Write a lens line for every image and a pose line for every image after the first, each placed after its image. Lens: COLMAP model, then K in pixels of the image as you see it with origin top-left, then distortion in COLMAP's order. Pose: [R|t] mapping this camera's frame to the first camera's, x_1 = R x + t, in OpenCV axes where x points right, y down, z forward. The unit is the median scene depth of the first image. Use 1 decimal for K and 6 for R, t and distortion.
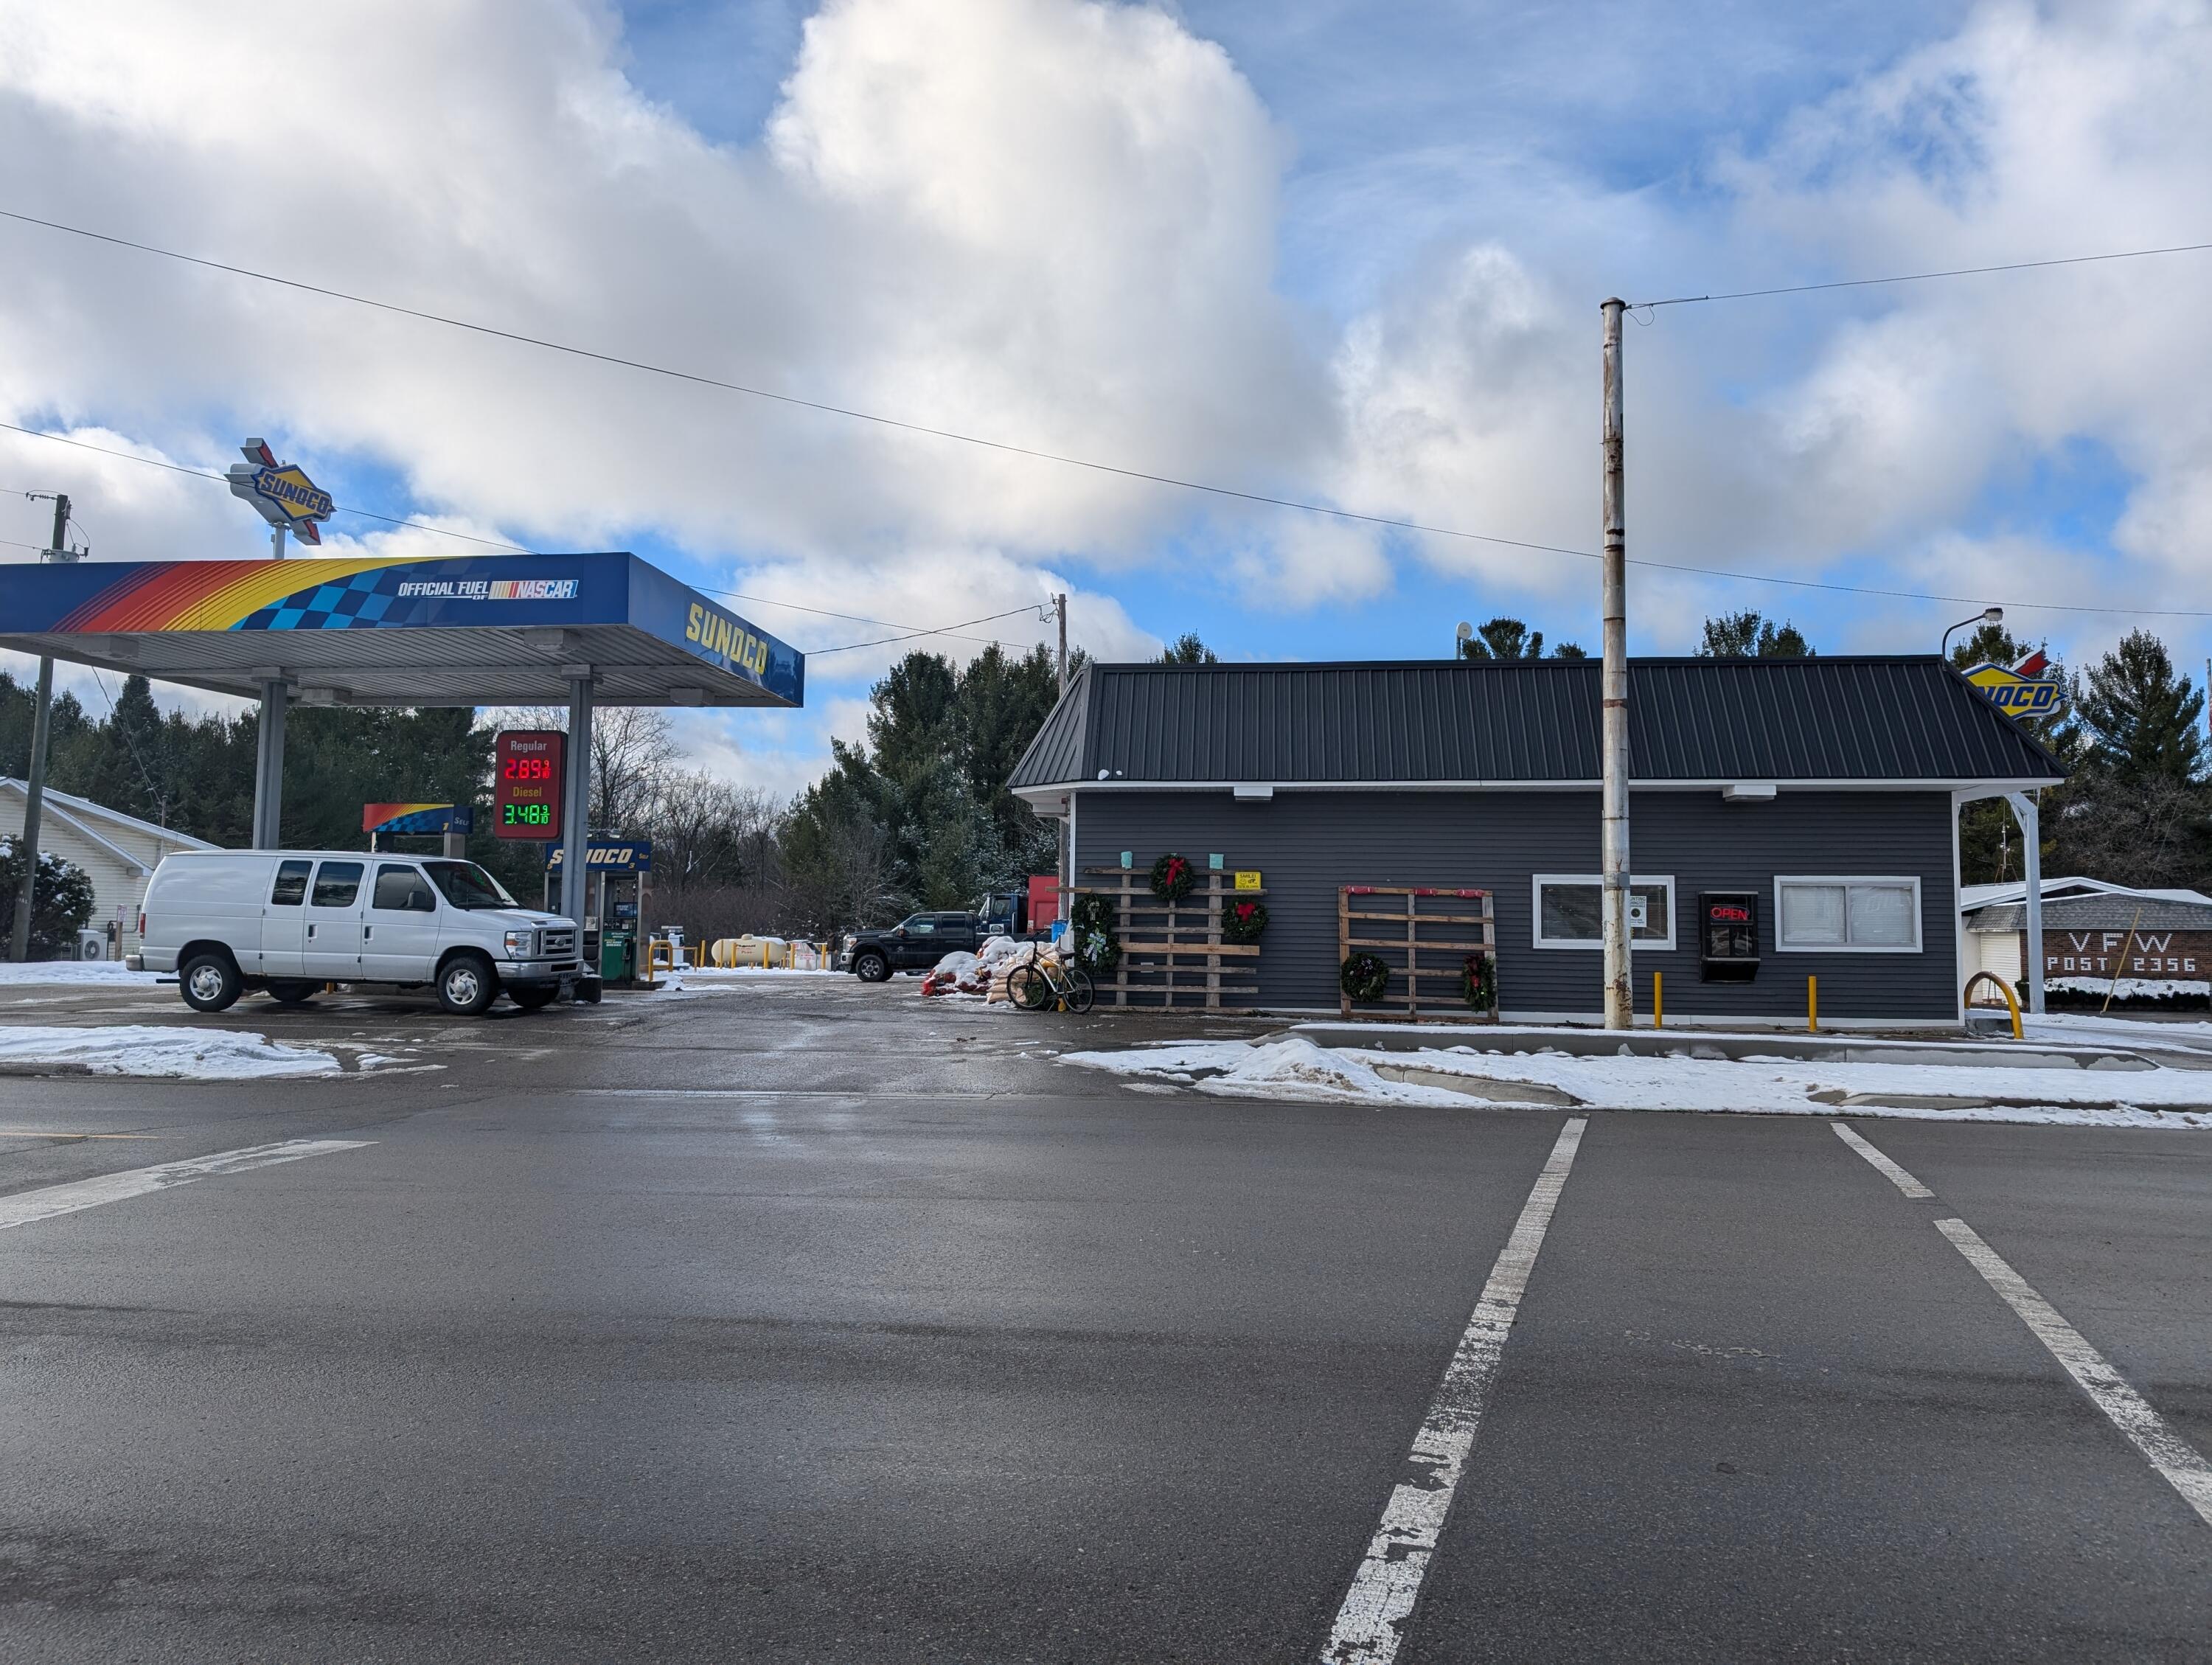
lens RADIAL K [[1582.6, 0, 1106.0], [0, 1582.6, 832.5], [0, 0, 1]] dist [0.072971, -0.055792]
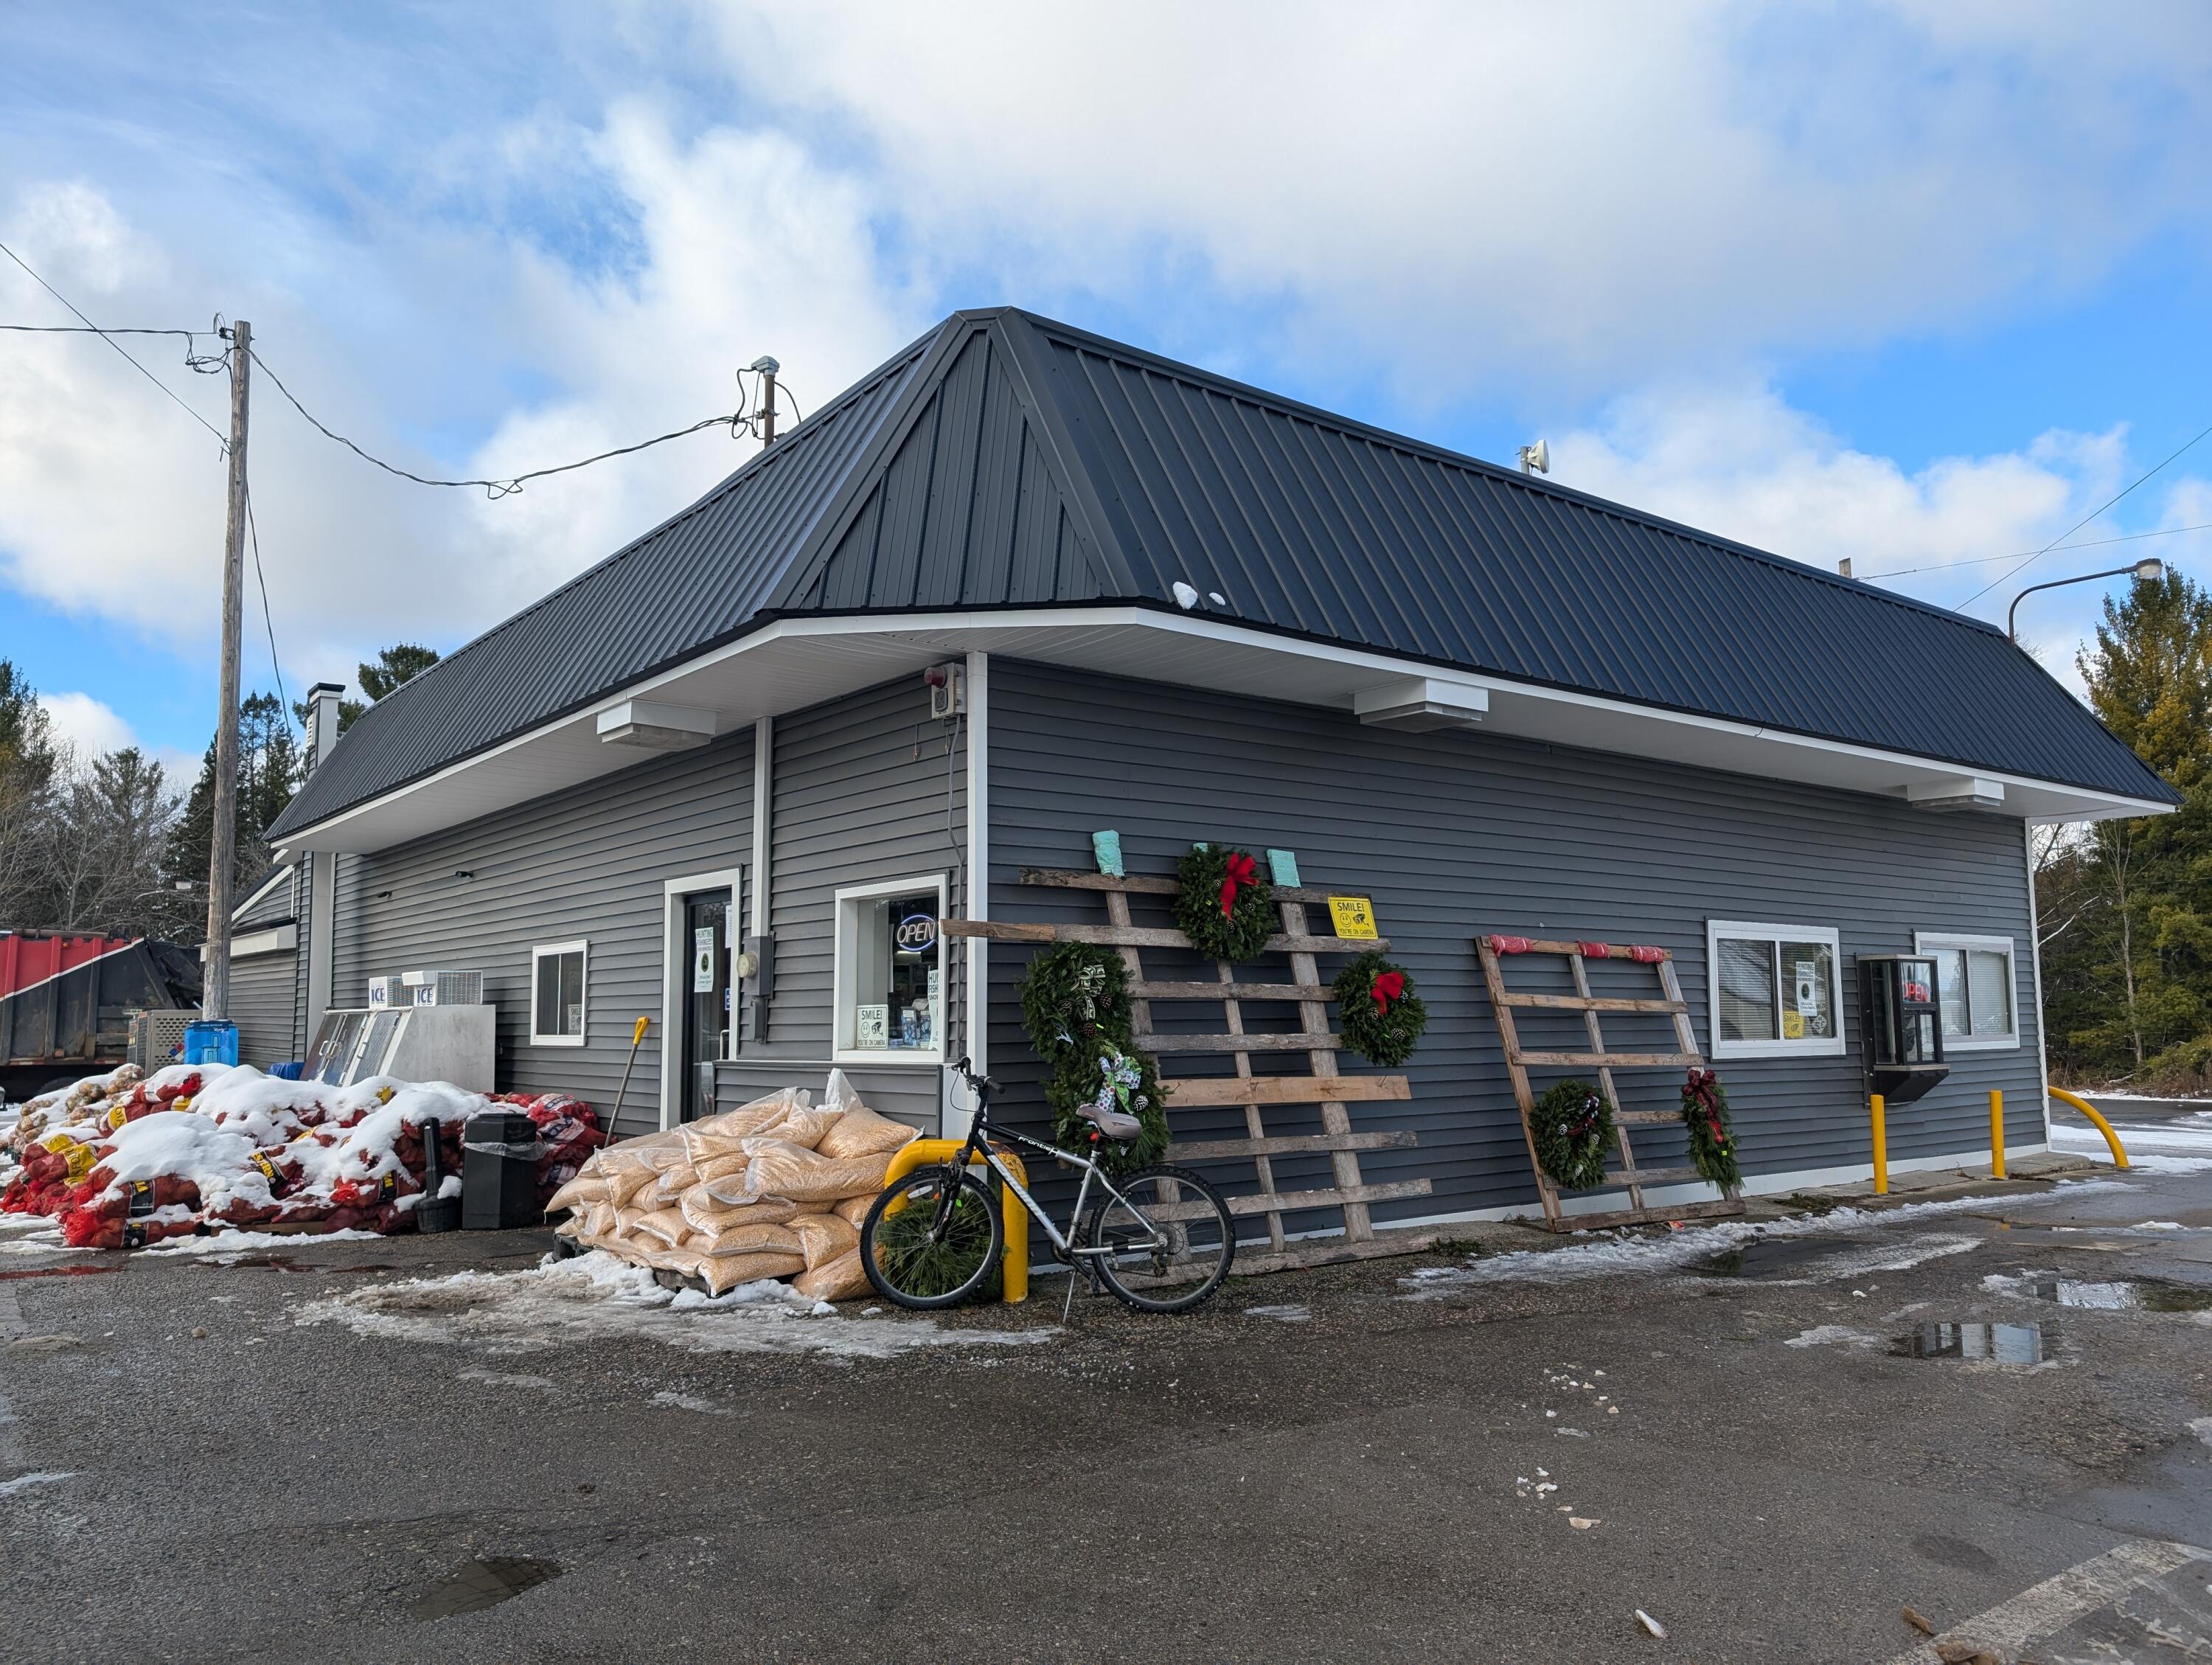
lens RADIAL K [[1584.3, 0, 1084.5], [0, 1584.3, 874.8], [0, 0, 1]] dist [0.068167, -0.047622]
pose [[0.728170, 0.045967, 0.683854, -0.246503], [-0.028243, 0.998913, -0.037071, 0.036737], [-0.684815, 0.007680, 0.728677, 0.749205]]
